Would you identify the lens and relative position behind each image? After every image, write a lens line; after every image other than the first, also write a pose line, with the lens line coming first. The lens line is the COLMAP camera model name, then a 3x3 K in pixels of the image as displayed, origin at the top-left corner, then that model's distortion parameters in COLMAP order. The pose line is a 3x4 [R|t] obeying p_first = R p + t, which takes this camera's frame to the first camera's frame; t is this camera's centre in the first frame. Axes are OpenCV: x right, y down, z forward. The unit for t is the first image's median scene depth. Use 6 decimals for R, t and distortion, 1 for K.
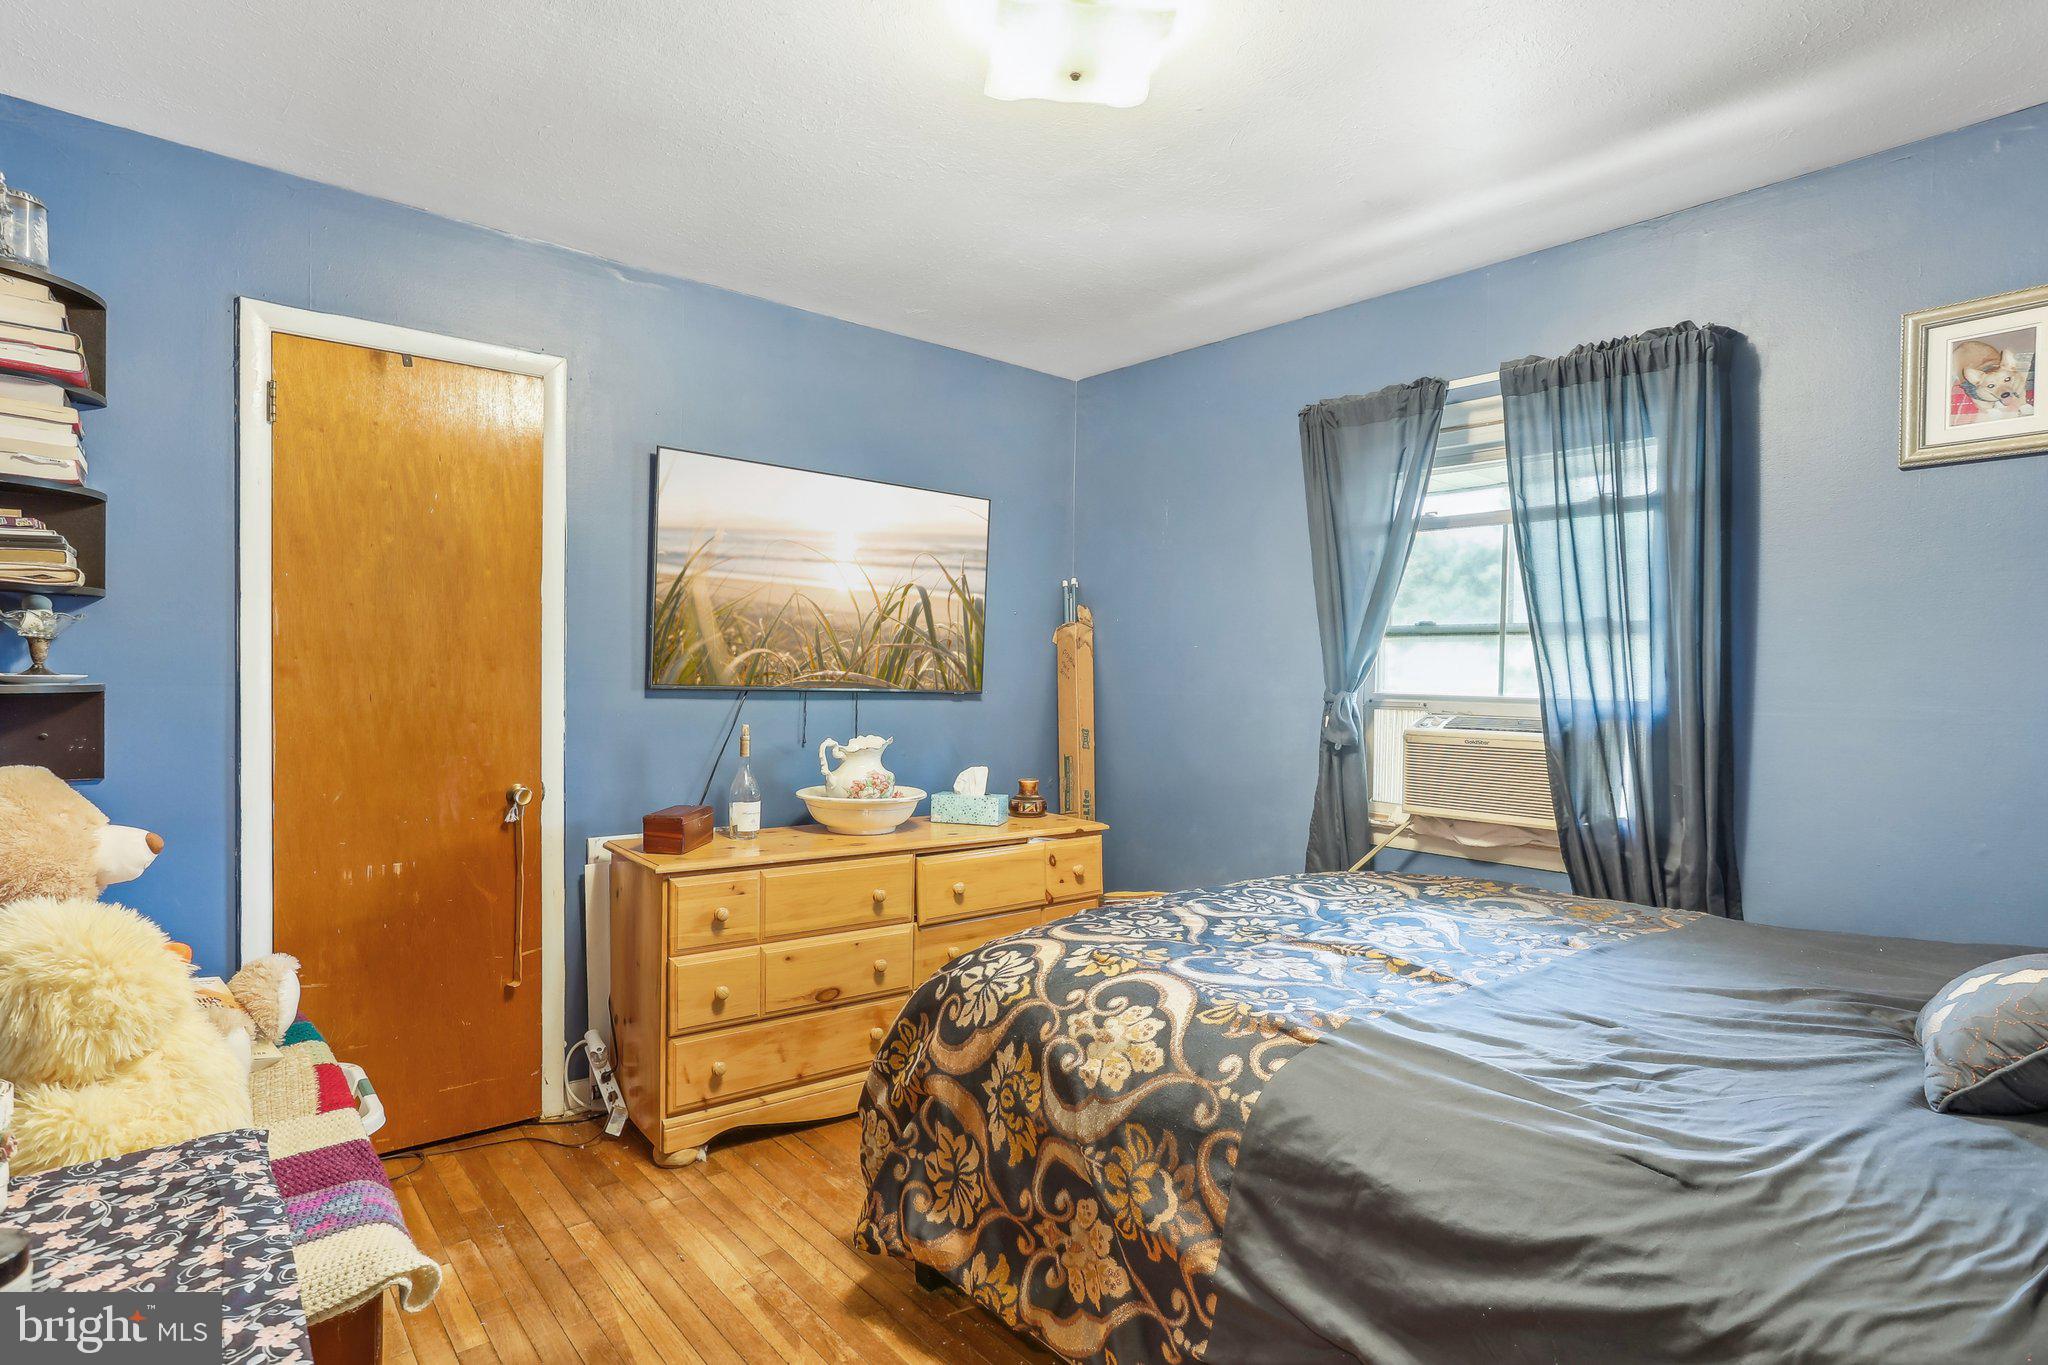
lens RADIAL K [[1030.6, 0, 1024.0], [0, 1030.6, 682.5], [0, 0, 1]] dist [-0.017770, 0.013973]
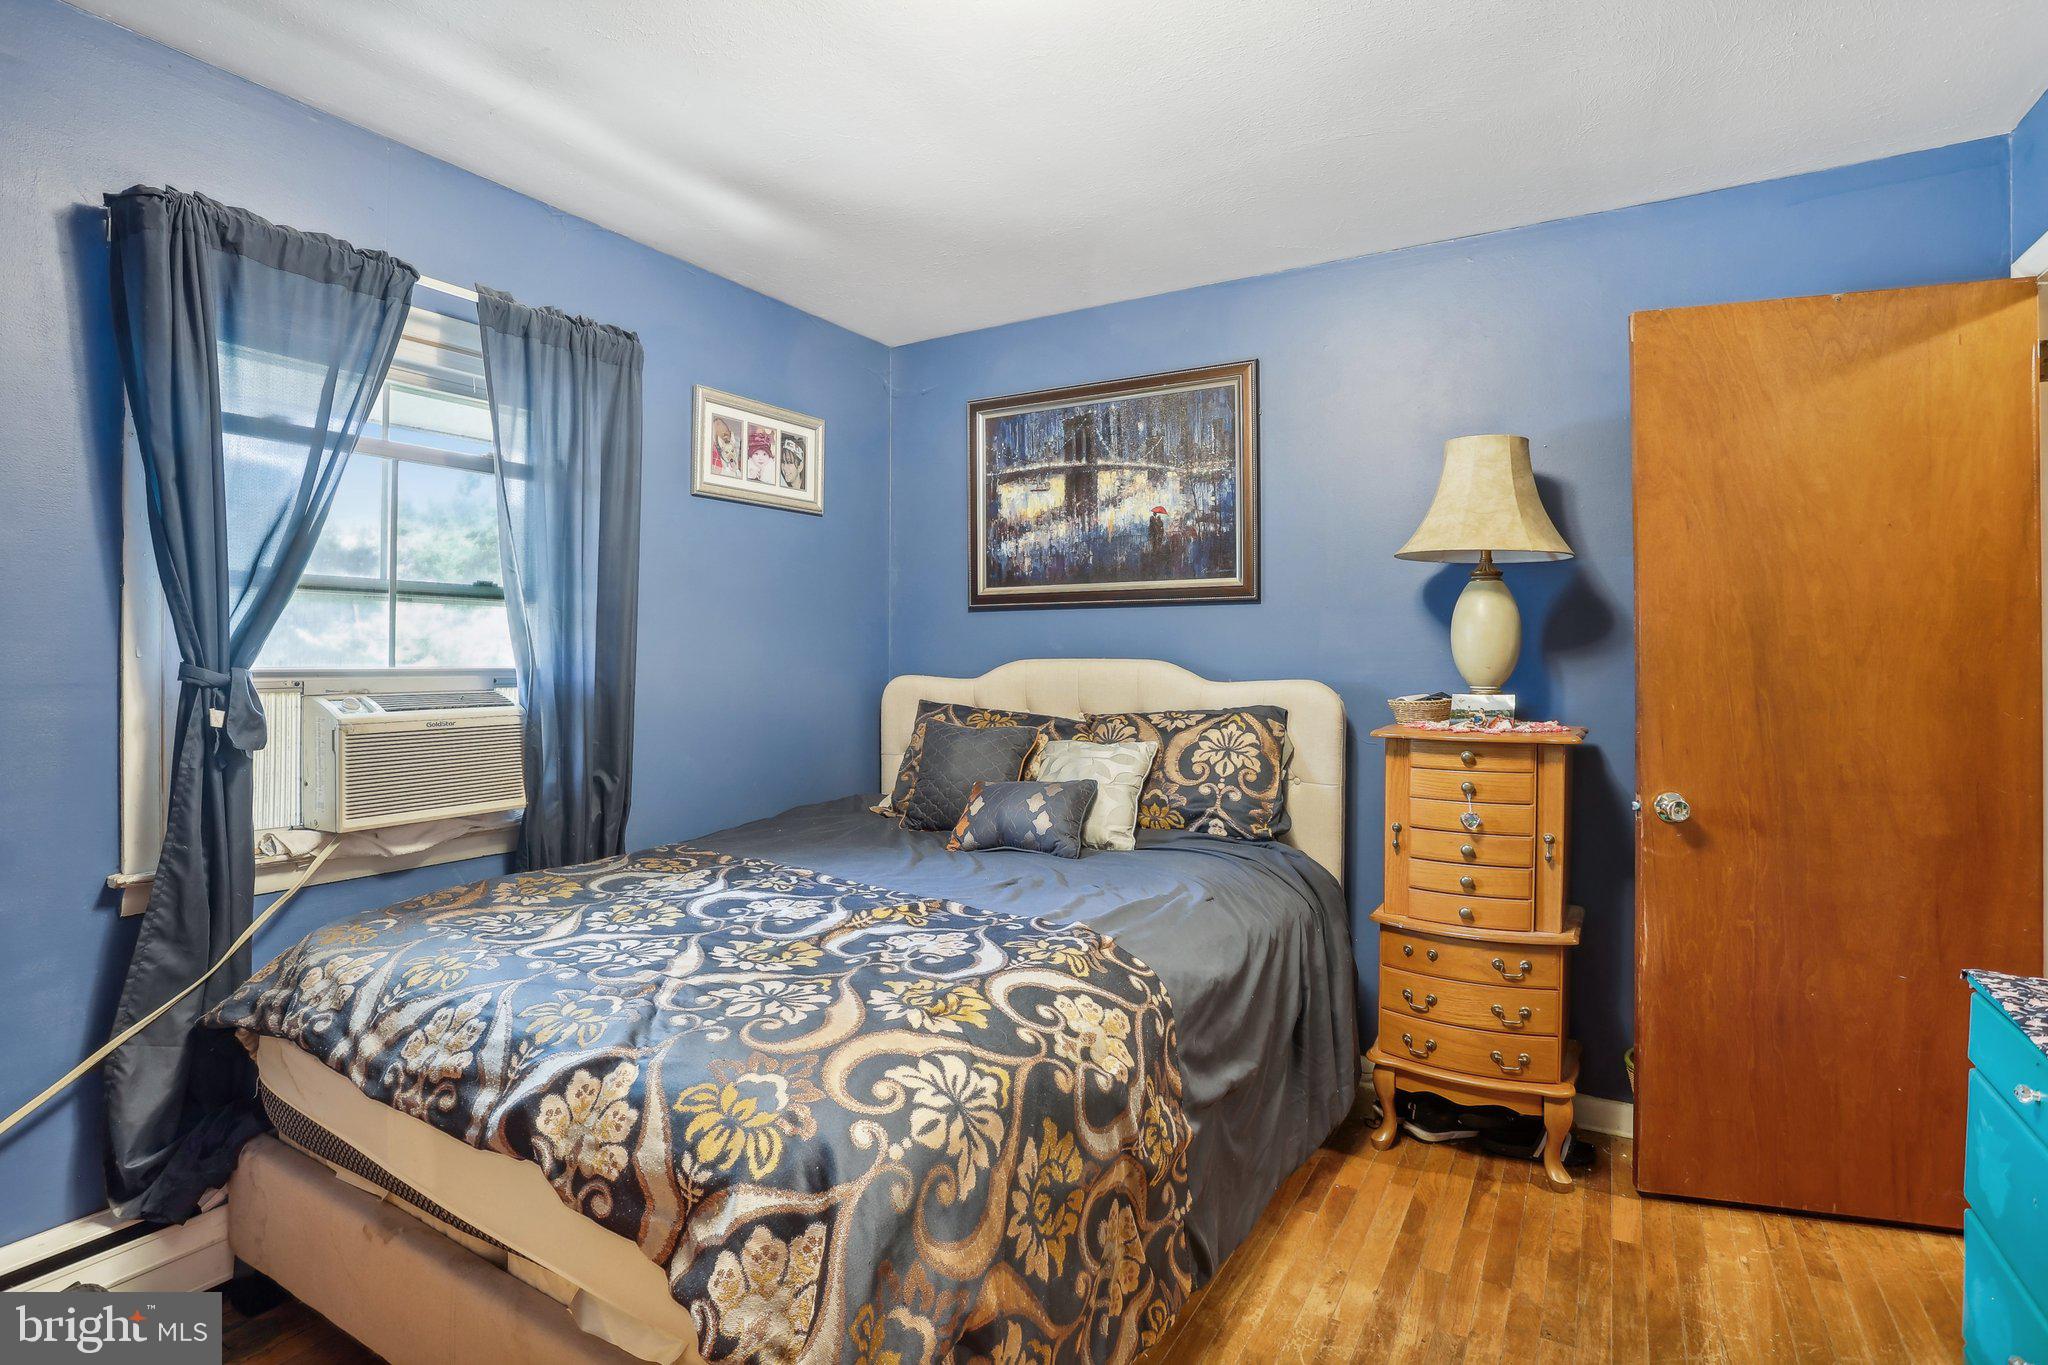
lens RADIAL K [[1041.8, 0, 961.3], [0, 1041.8, 648.2], [0, 0, 1]] dist [-0.003460, -0.000175]
pose [[-0.280550, -0.016054, 0.959705, -0.712138], [-0.003543, 0.999871, 0.015690, -0.027263], [-0.959833, 0.001002, -0.280571, 1.219967]]
